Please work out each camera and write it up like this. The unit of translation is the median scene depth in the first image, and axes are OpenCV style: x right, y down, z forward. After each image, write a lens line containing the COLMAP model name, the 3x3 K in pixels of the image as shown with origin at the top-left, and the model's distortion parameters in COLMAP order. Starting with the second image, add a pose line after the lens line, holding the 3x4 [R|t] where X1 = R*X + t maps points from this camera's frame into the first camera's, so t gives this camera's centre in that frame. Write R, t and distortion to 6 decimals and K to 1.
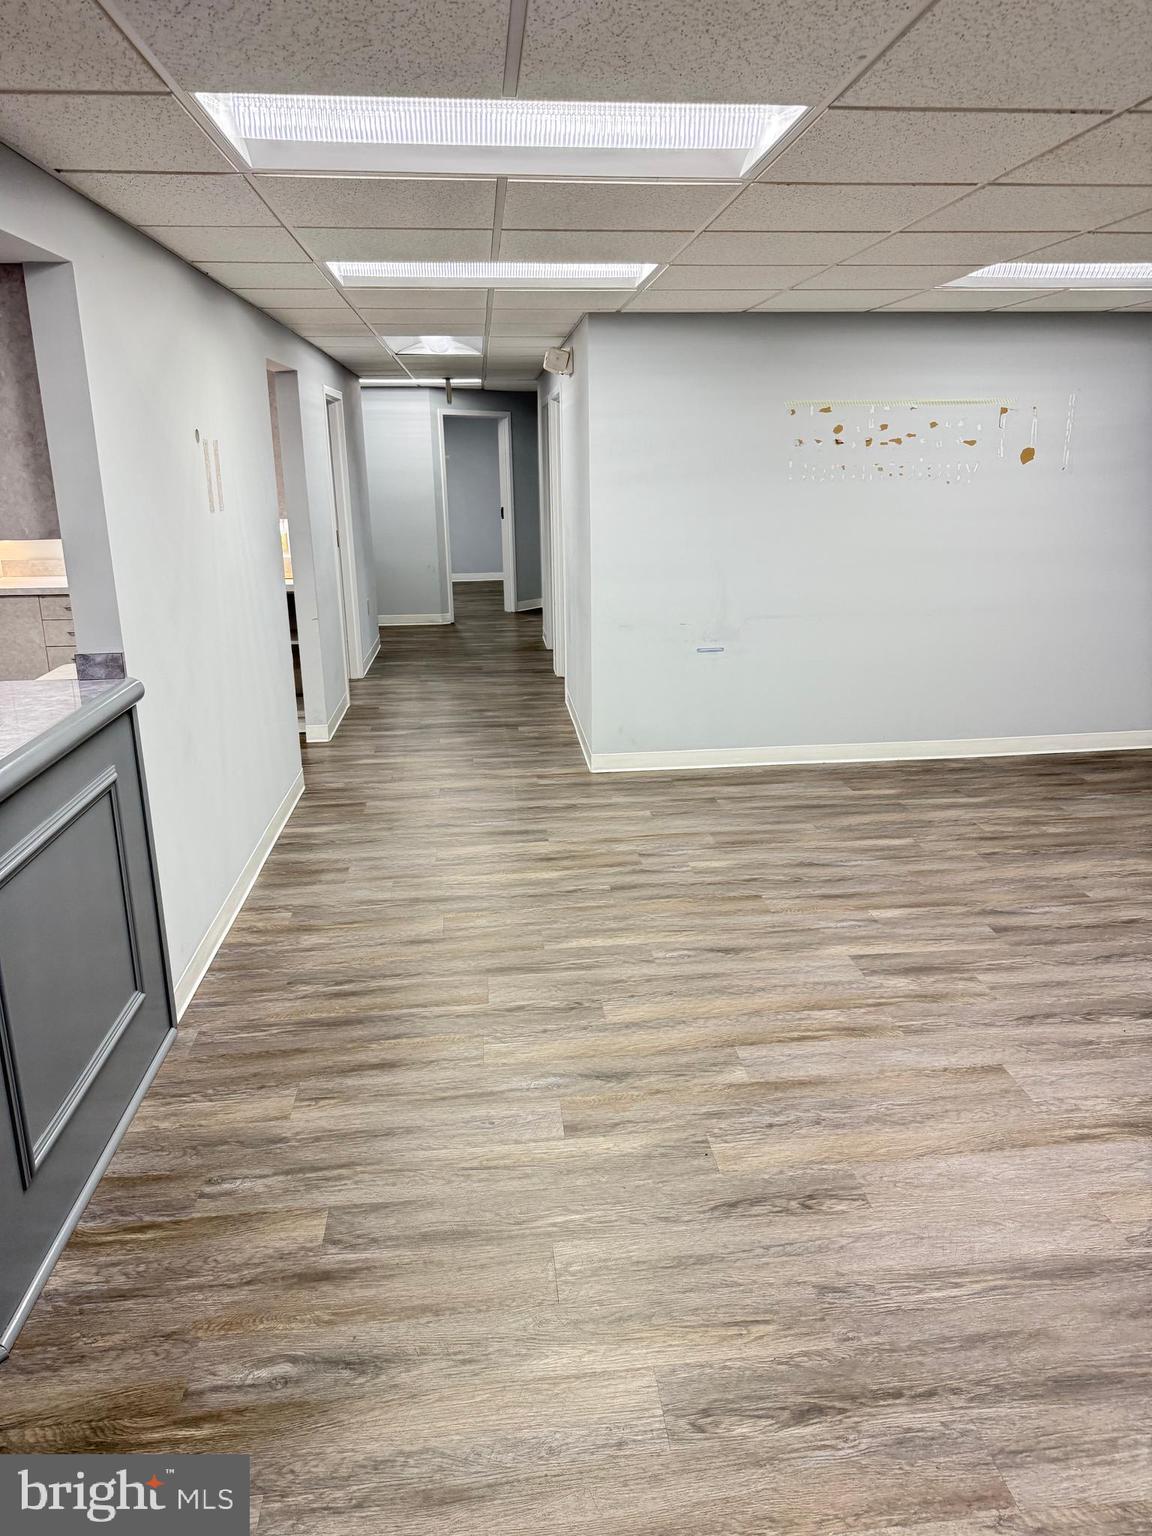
lens RADIAL K [[1077.3, 0, 574.7], [0, 1077.3, 722.6], [0, 0, 1]] dist [0.050547, -0.054250]
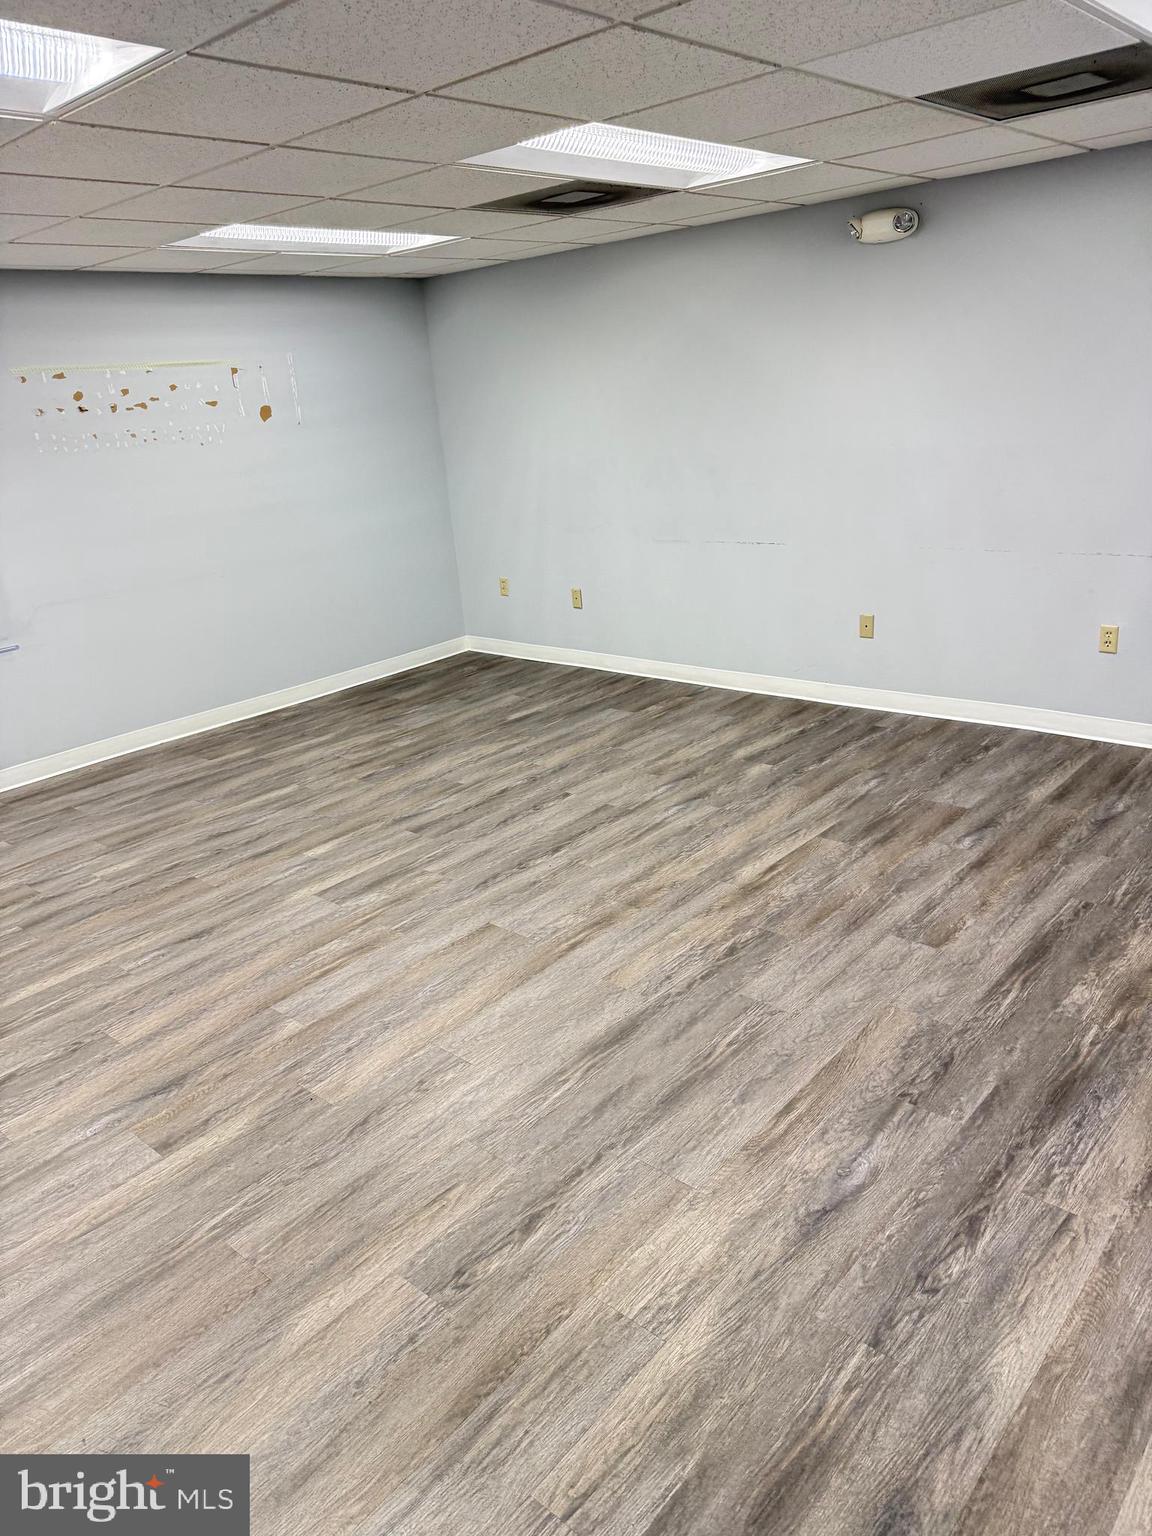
lens RADIAL K [[1077.3, 0, 589.6], [0, 1077.3, 734.6], [0, 0, 1]] dist [0.050547, -0.054250]
pose [[0.733156, -0.250585, 0.632209, -0.212745], [0.228395, 0.966370, 0.118171, 0.004197], [-0.640560, 0.057756, 0.765733, 0.025226]]
